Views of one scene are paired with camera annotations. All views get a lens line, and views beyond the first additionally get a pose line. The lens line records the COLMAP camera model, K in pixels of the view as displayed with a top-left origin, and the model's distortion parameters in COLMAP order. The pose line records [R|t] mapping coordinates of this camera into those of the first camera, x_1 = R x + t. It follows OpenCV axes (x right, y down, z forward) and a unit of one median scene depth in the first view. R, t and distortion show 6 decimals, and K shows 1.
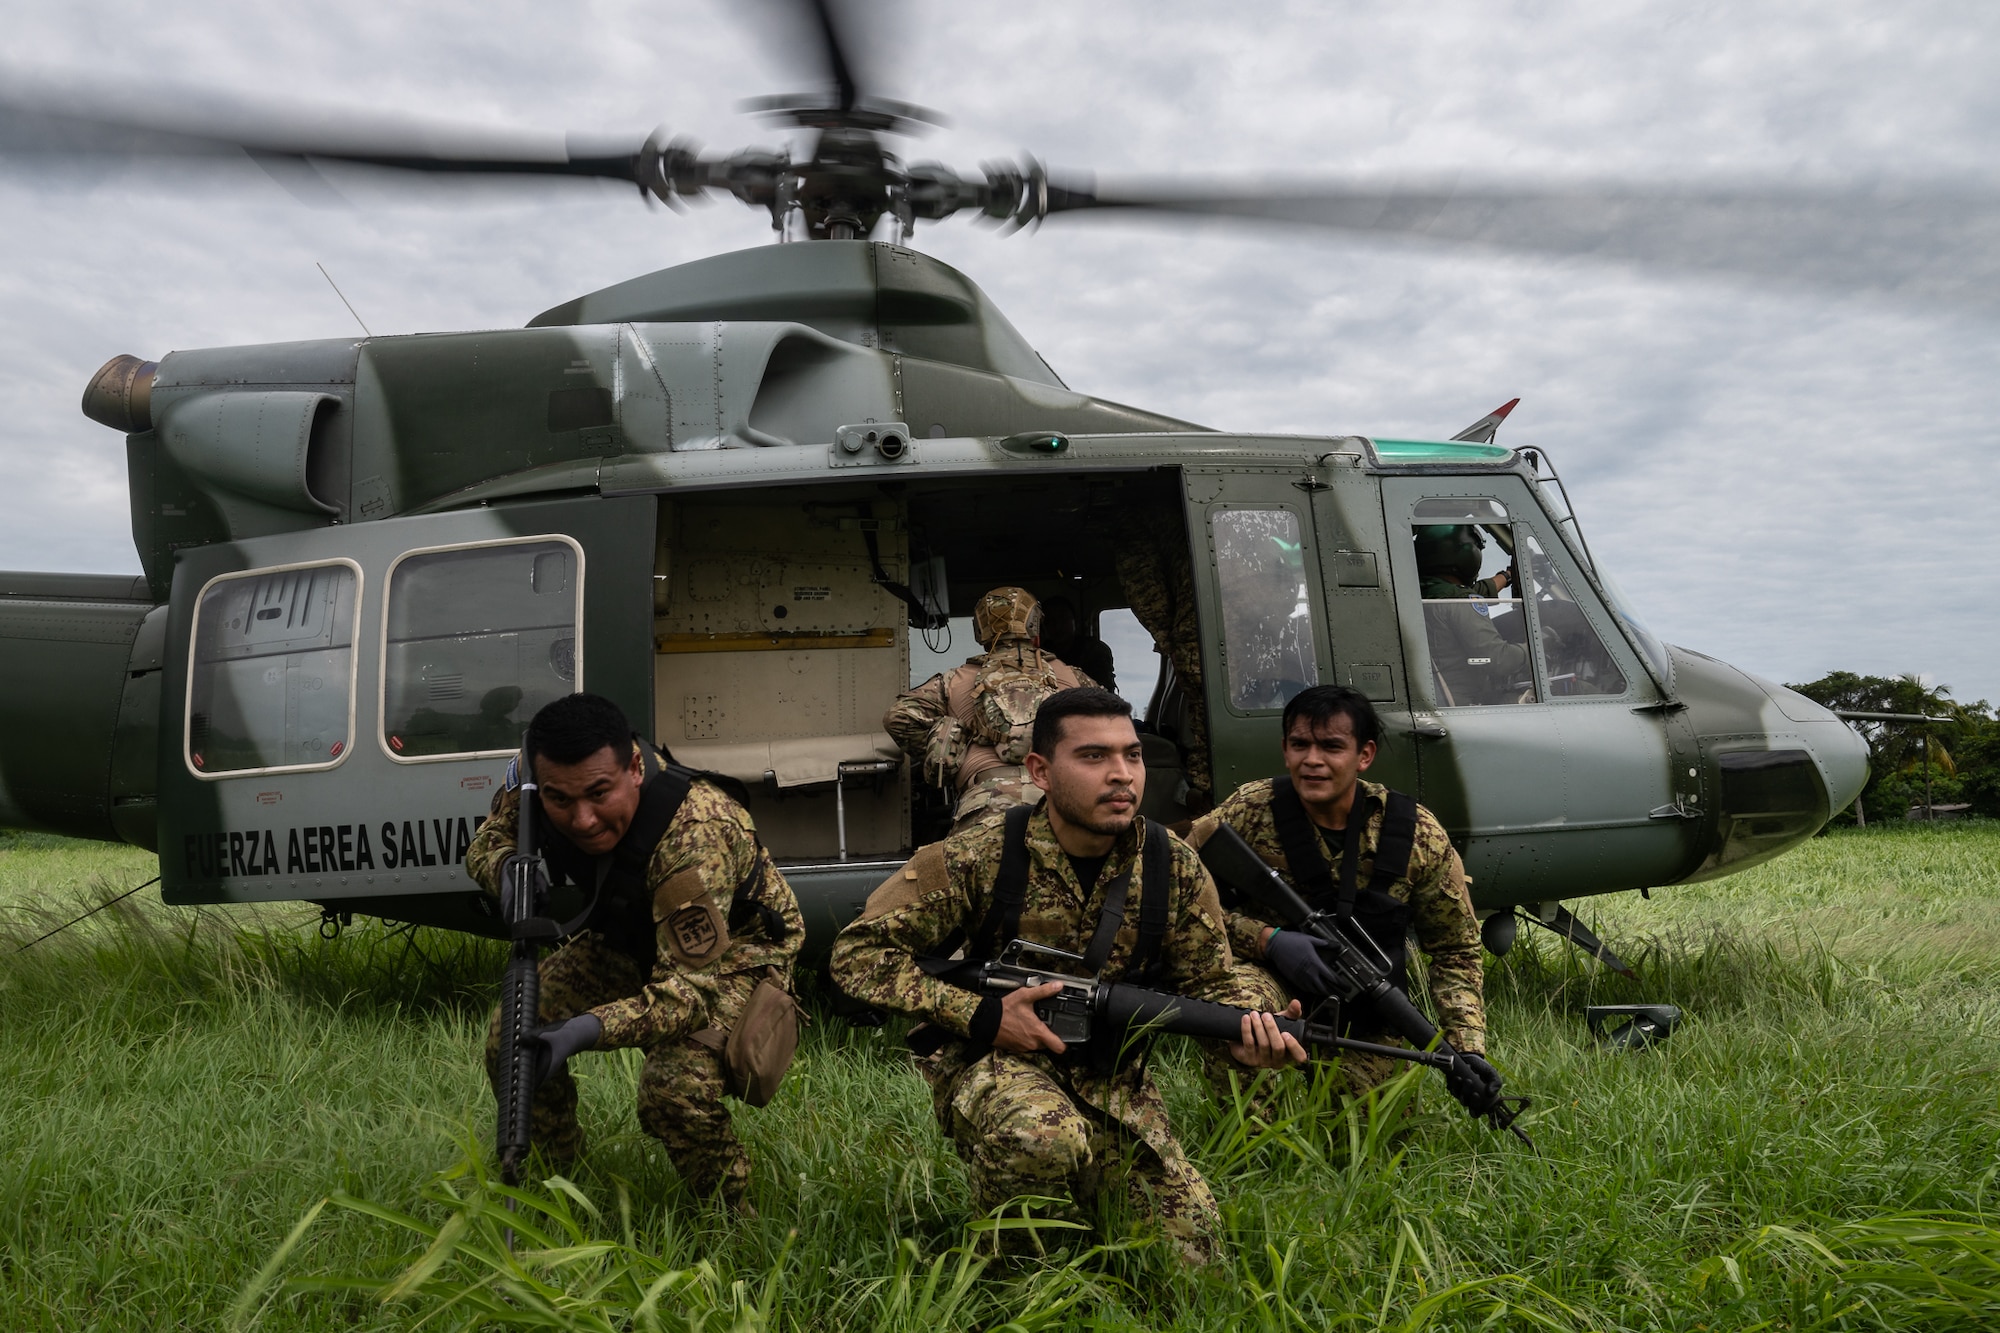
lens RADIAL K [[1669.6, 0, 1000.0], [0, 1669.6, 666.5], [0, 0, 1]] dist [0.001736, 0.000783]
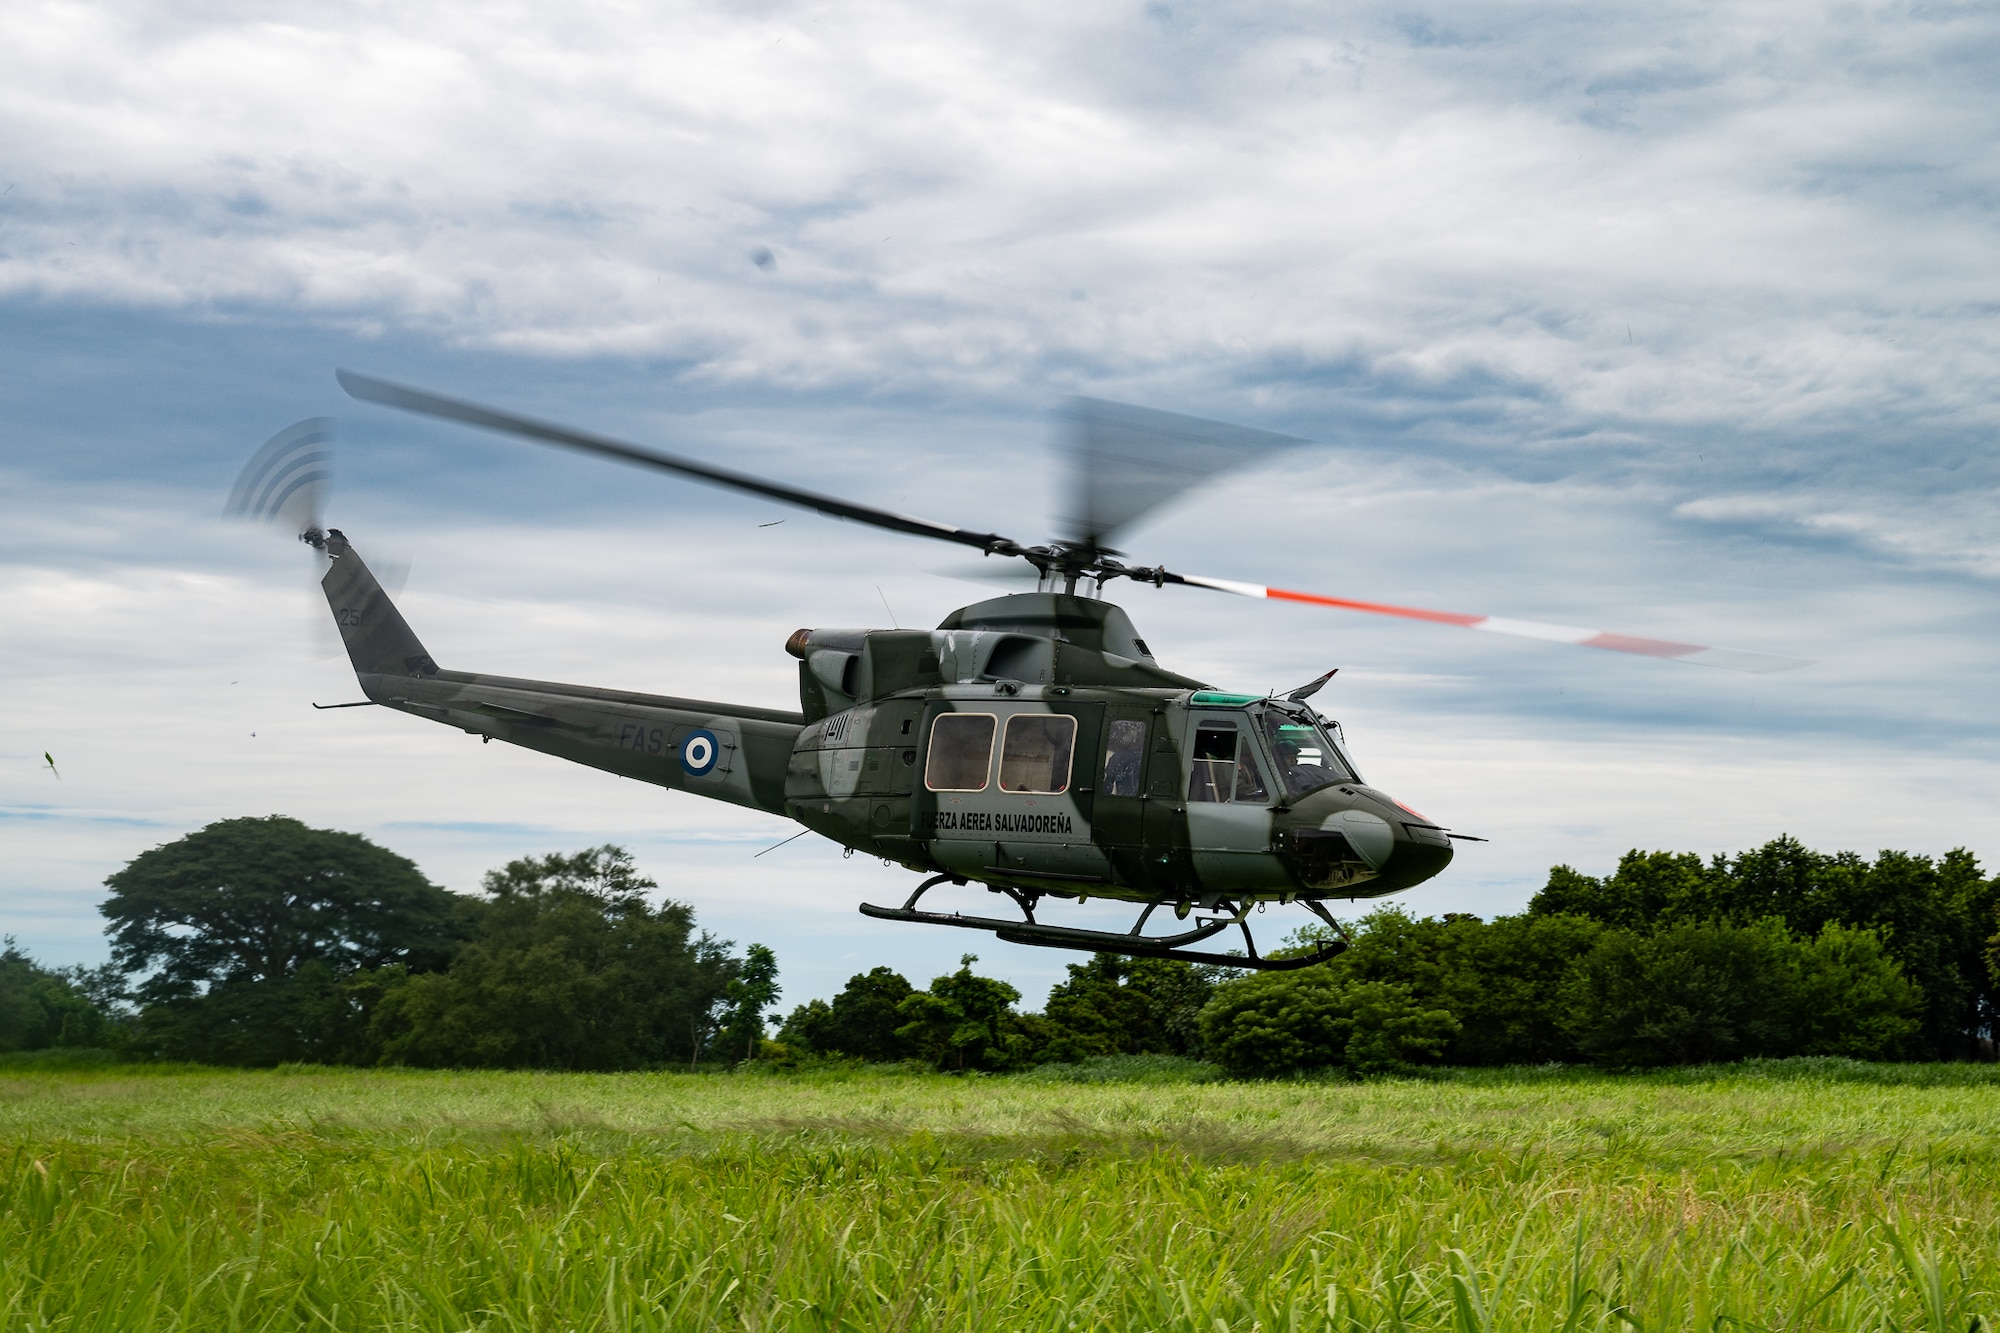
lens RADIAL K [[1669.6, 0, 1000.0], [0, 1669.6, 666.5], [0, 0, 1]] dist [0.001736, 0.000783]
pose [[0.891636, 0.038530, -0.451110, 1.010263], [-0.069653, 0.996184, -0.052586, -0.022961], [0.447363, 0.078308, 0.890918, -1.254005]]
